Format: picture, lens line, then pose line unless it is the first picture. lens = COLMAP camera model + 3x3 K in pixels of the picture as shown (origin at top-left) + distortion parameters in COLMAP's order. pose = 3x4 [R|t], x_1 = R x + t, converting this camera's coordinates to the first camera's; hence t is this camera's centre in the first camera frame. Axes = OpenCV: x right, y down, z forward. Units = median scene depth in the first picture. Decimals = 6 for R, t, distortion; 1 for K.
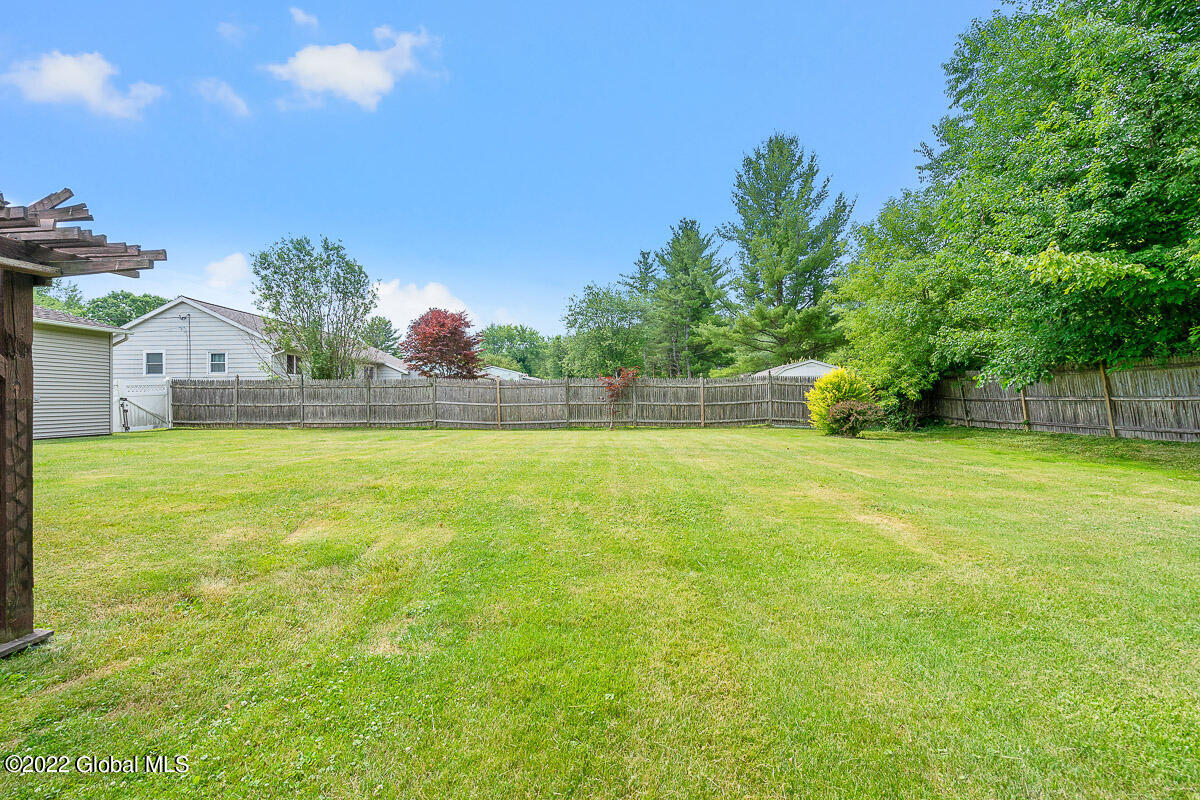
lens RADIAL K [[543.9, 0, 600.0], [0, 543.9, 400.0], [0, 0, 1]] dist [-0.002095, -0.000410]
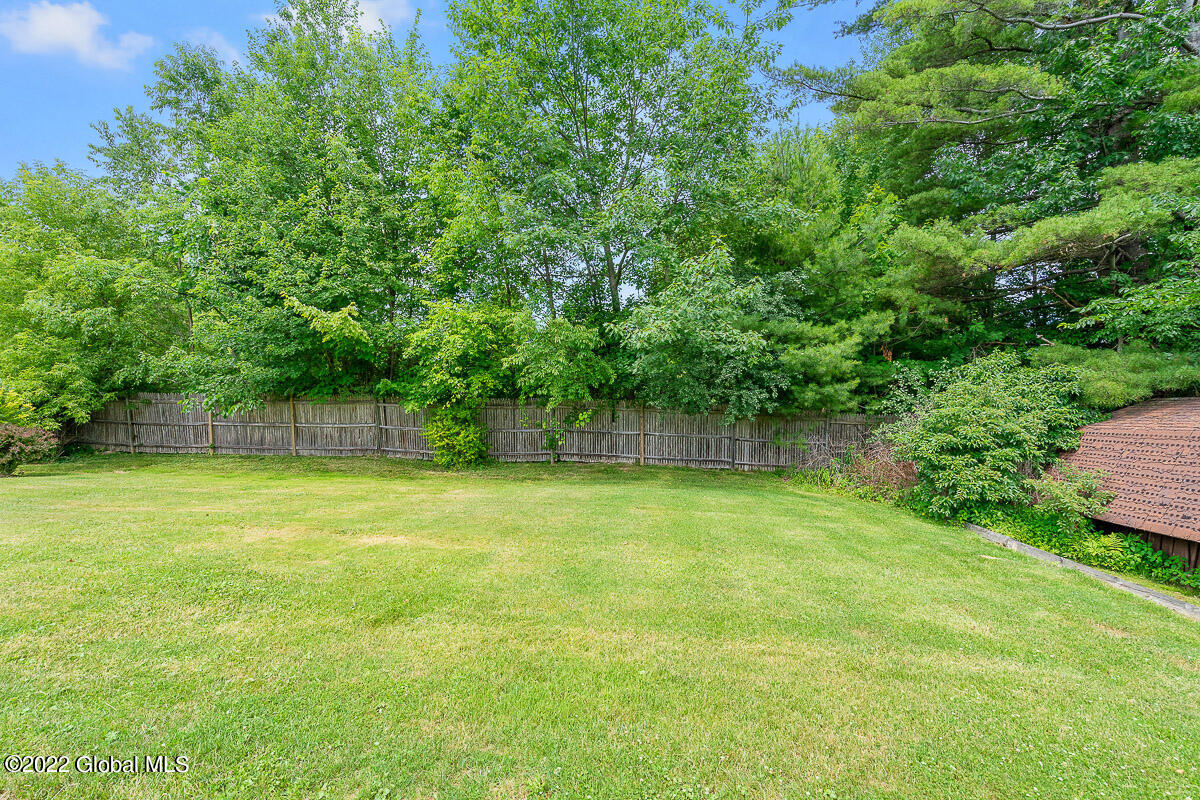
lens RADIAL K [[543.9, 0, 600.0], [0, 543.9, 400.0], [0, 0, 1]] dist [-0.002095, -0.000410]
pose [[0.049996, 0.047397, 0.997624, -0.236767], [-0.013046, 0.998819, -0.046800, -0.008770], [-0.998664, -0.010675, 0.050556, 0.205888]]
